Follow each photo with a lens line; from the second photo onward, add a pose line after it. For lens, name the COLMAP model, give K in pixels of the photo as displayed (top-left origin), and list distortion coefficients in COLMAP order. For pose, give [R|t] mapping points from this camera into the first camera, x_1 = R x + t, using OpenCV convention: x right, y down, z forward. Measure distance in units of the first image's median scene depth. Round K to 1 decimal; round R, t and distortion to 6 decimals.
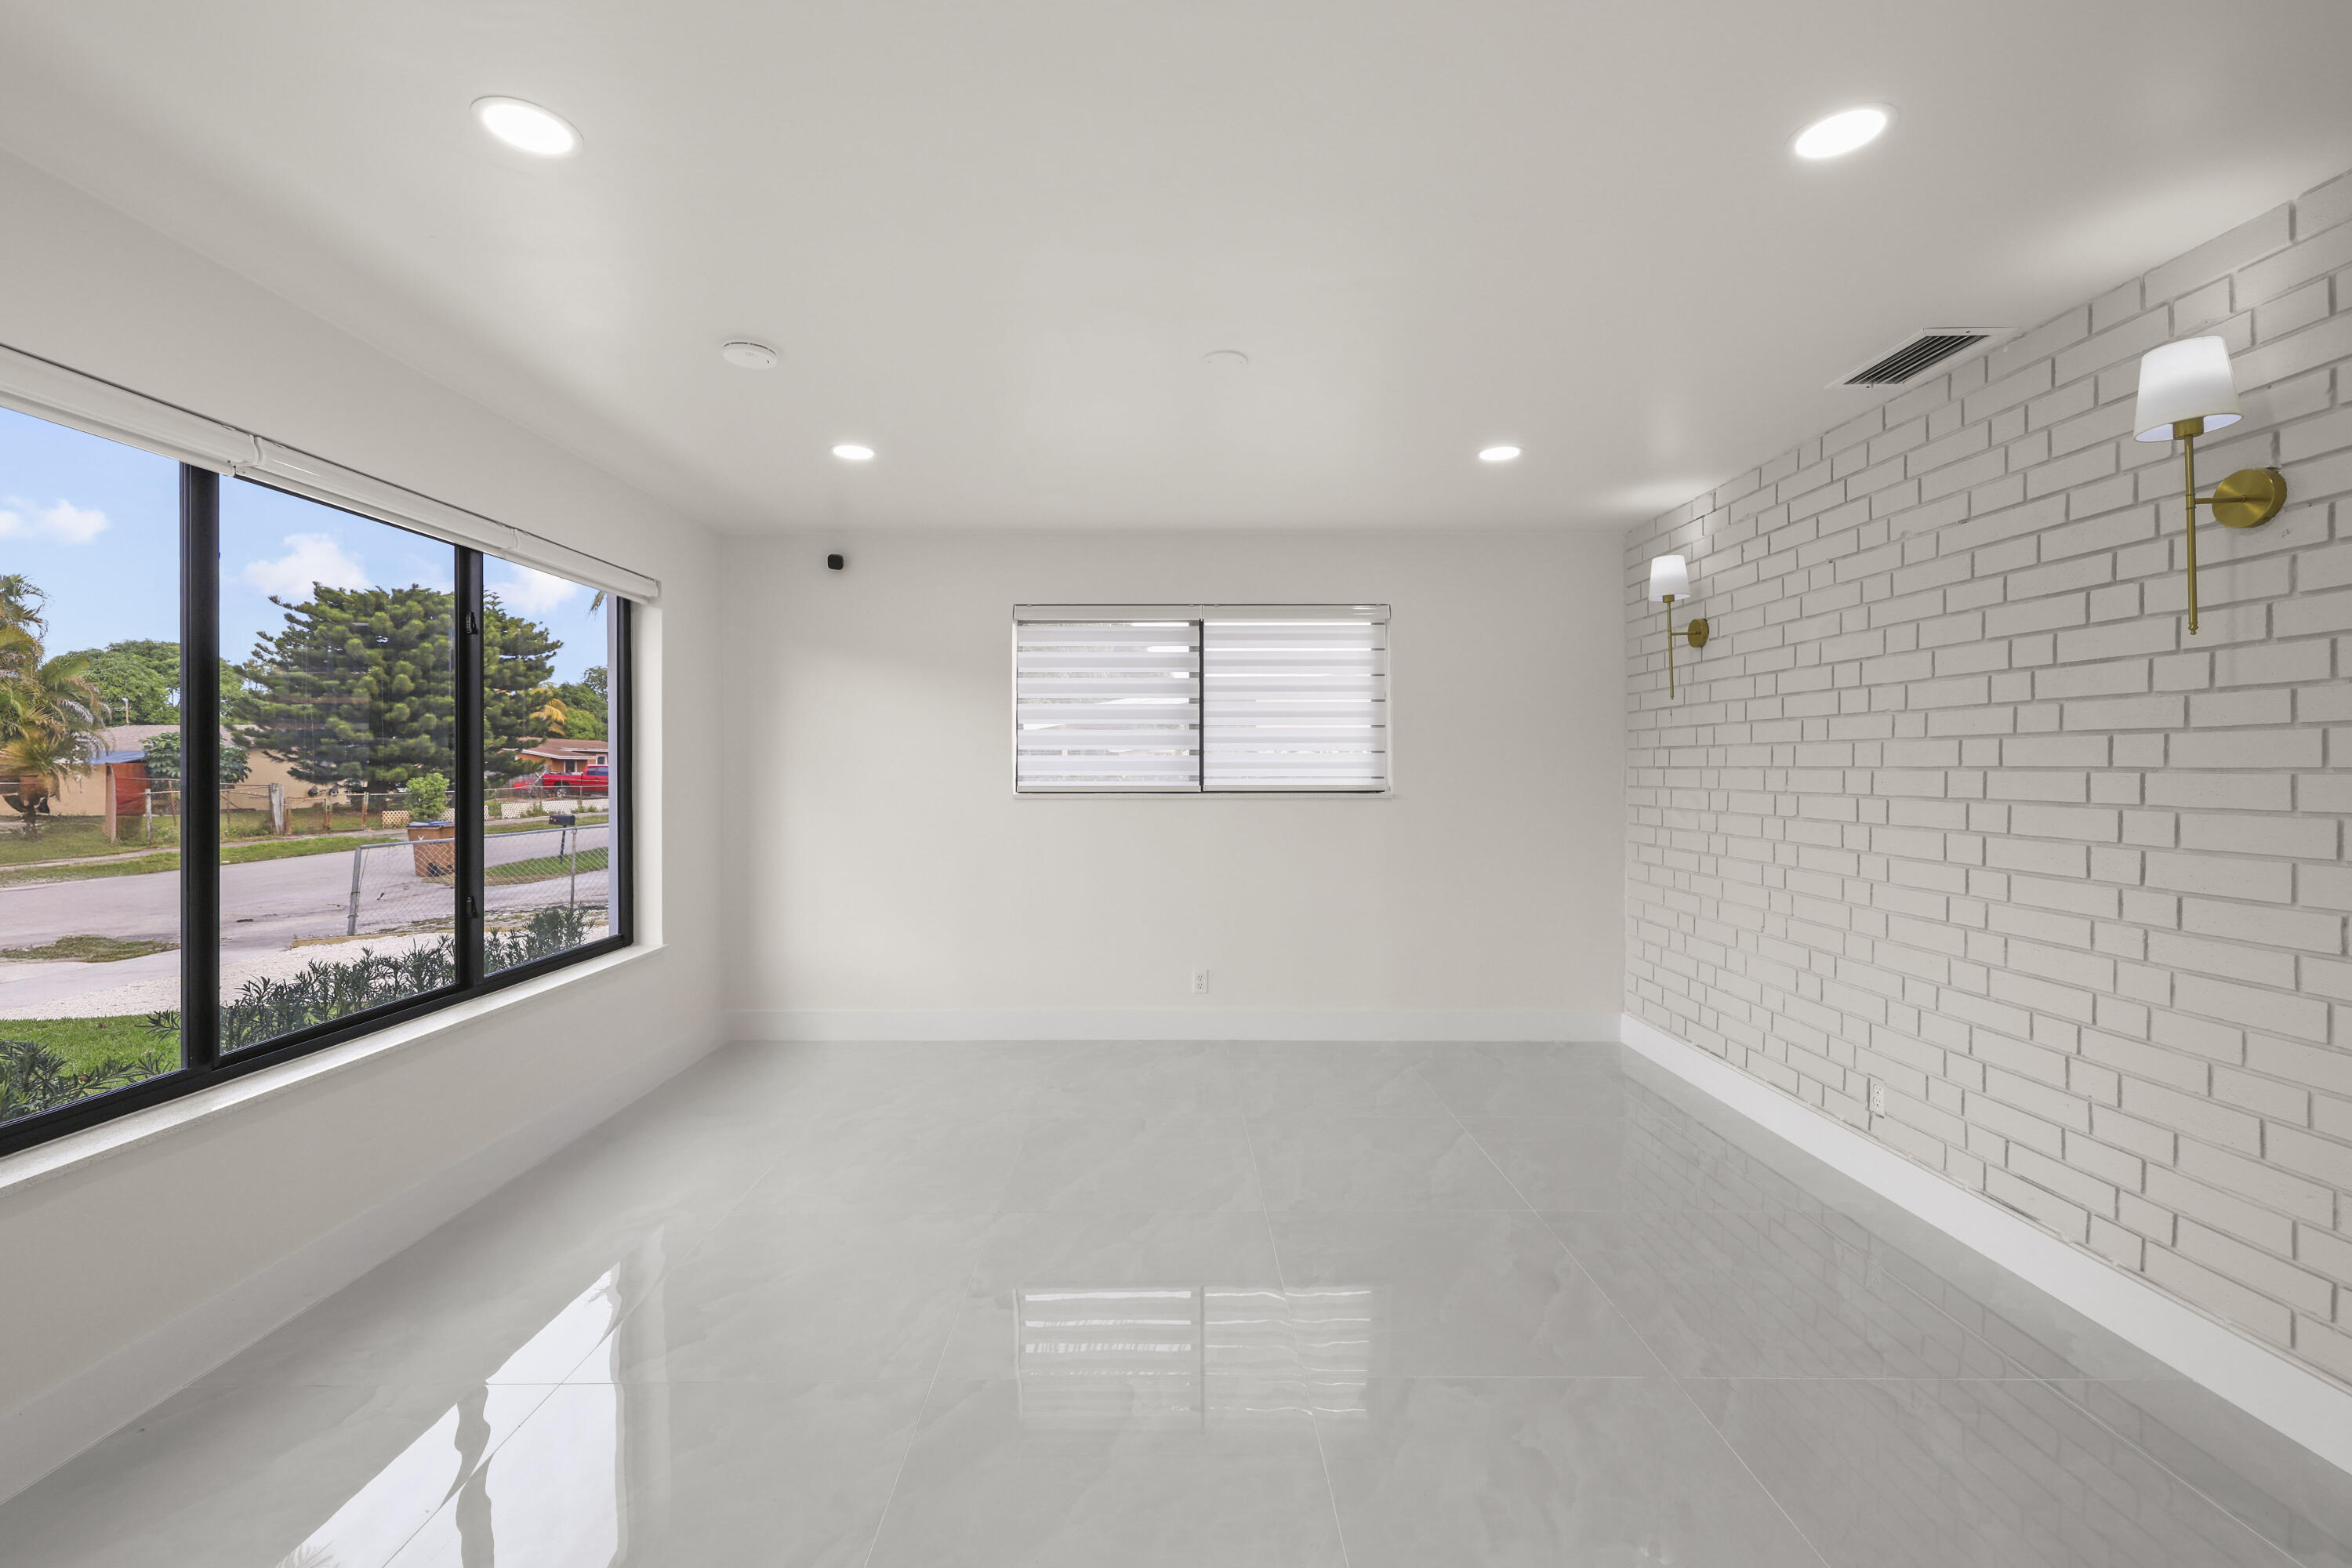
lens RADIAL K [[985.9, 0, 1164.0], [0, 985.9, 774.4], [0, 0, 1]] dist [-0.003335, 0.000336]
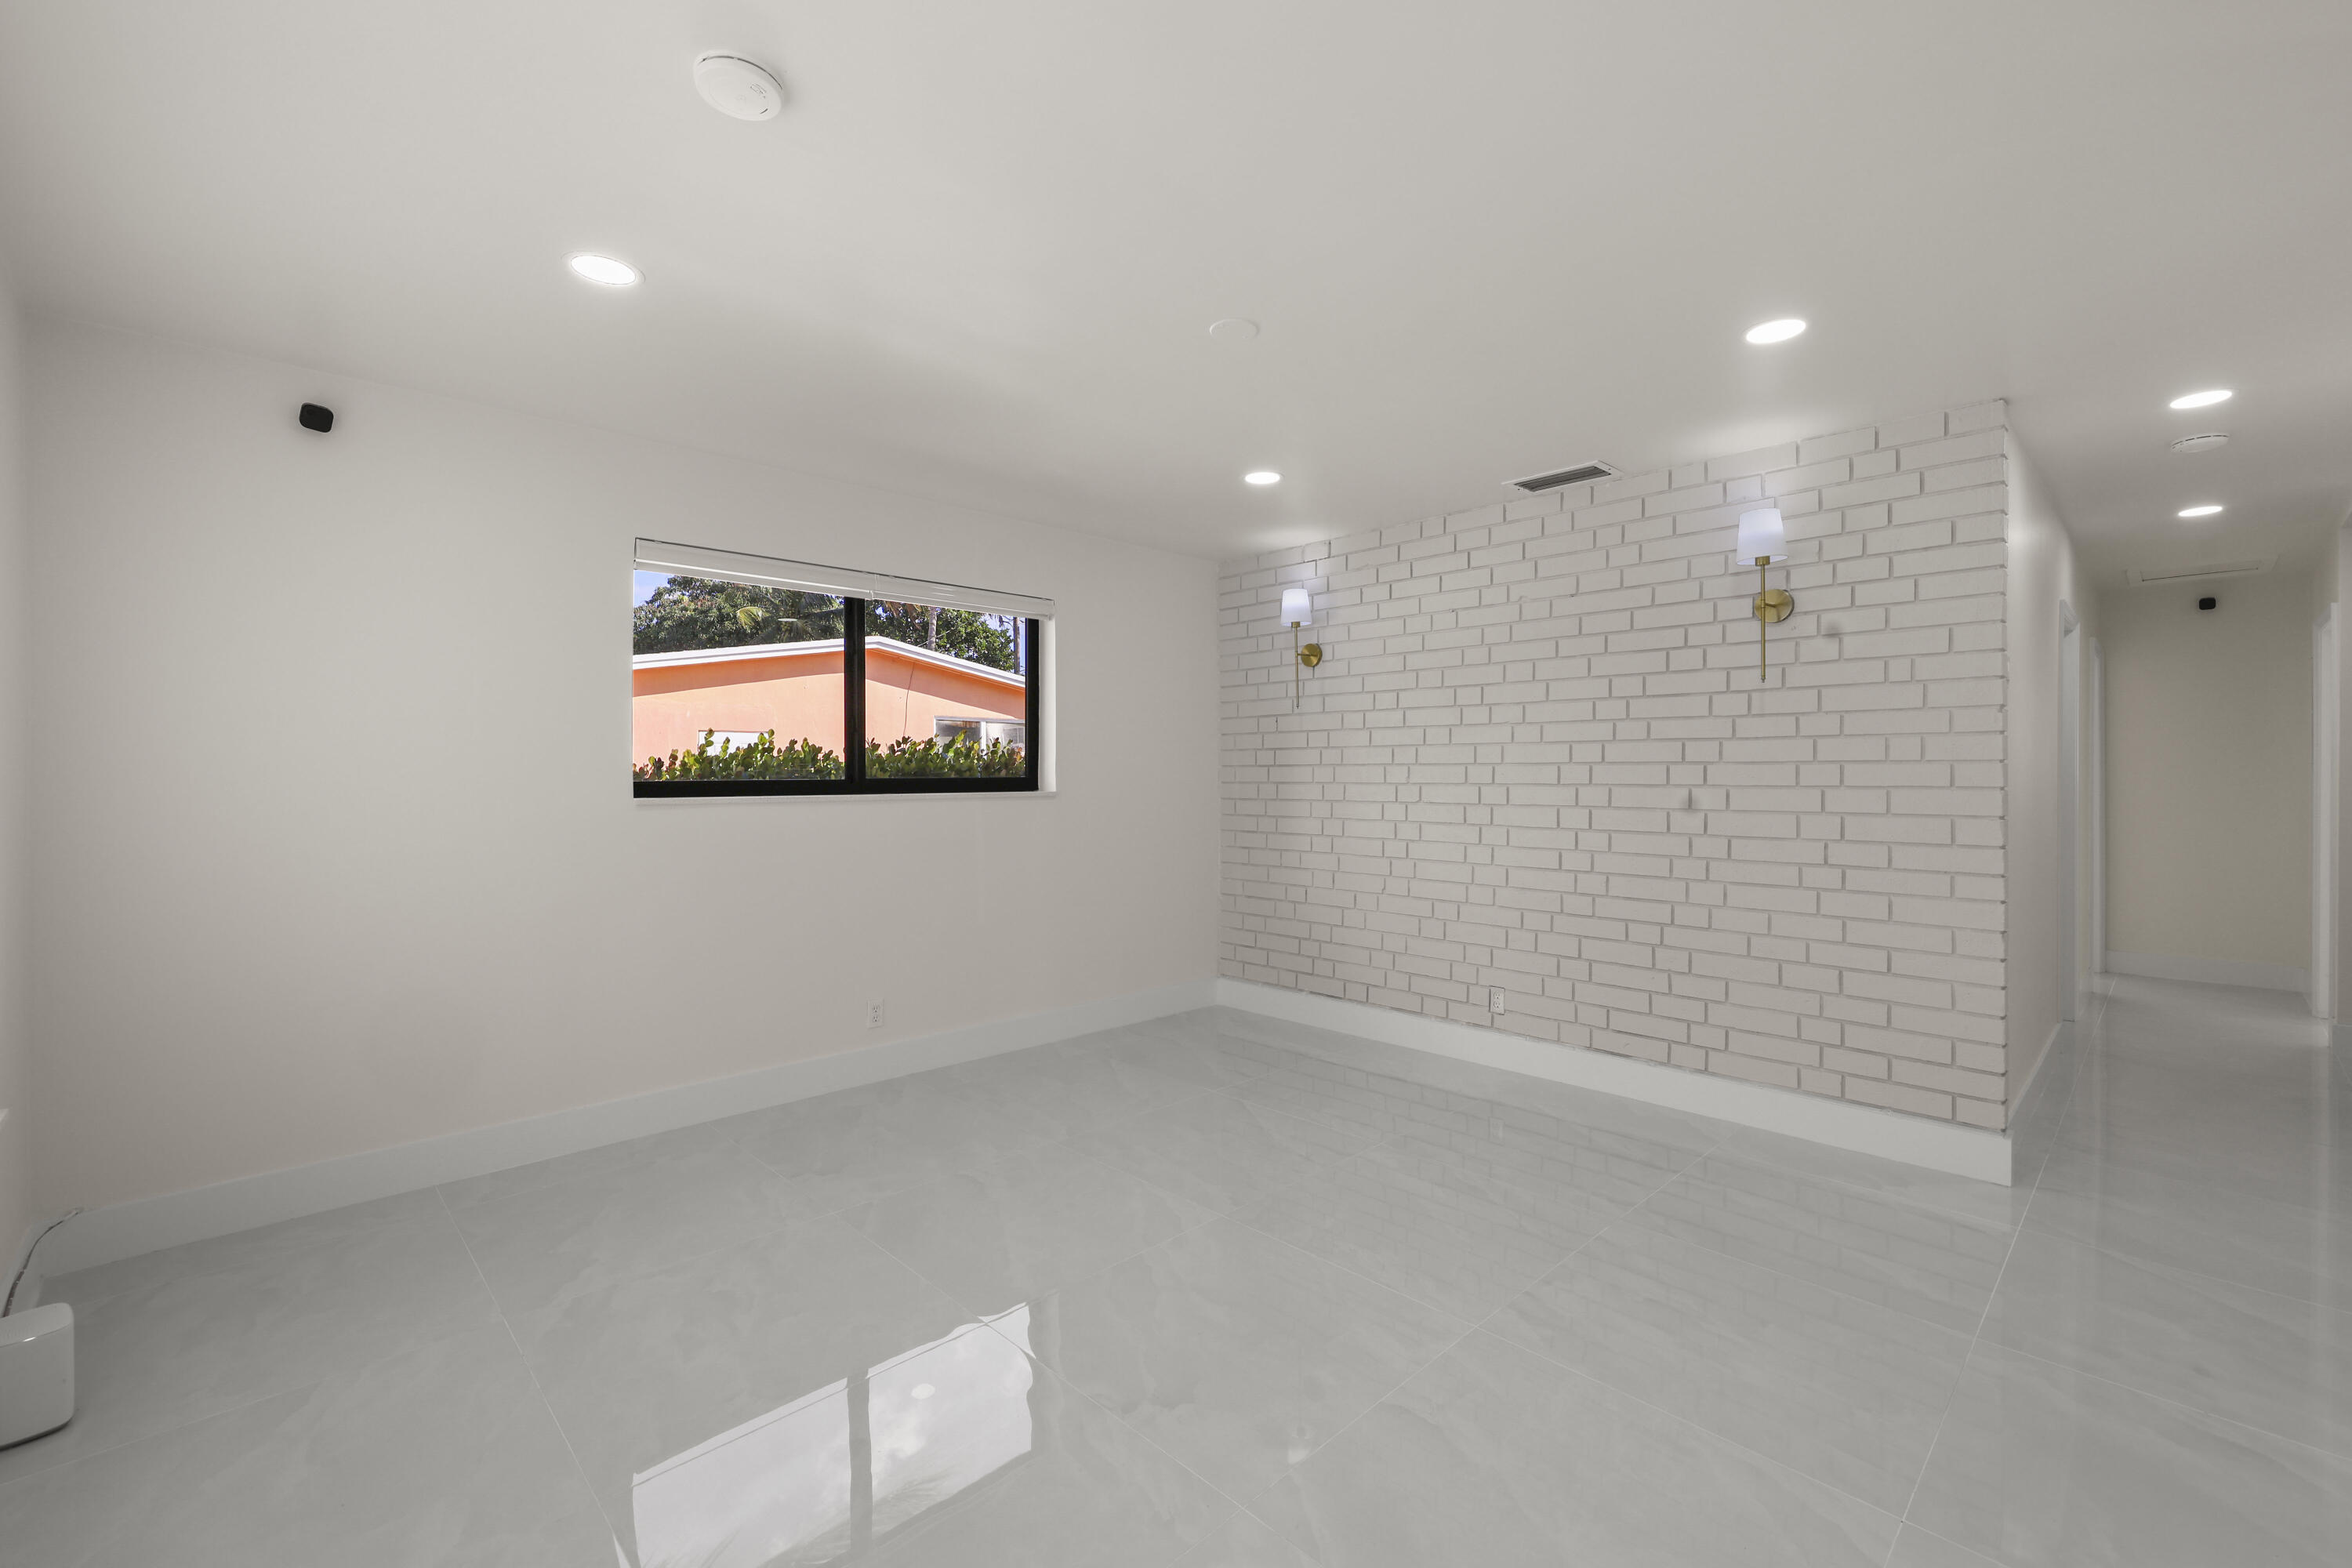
lens RADIAL K [[985.9, 0, 1171.3], [0, 985.9, 781.3], [0, 0, 1]] dist [-0.003335, 0.000336]
pose [[0.724345, -0.007847, 0.689393, -0.663966], [0.007143, 0.999967, 0.003876, 0.011214], [-0.689401, 0.002117, 0.724377, 0.362451]]
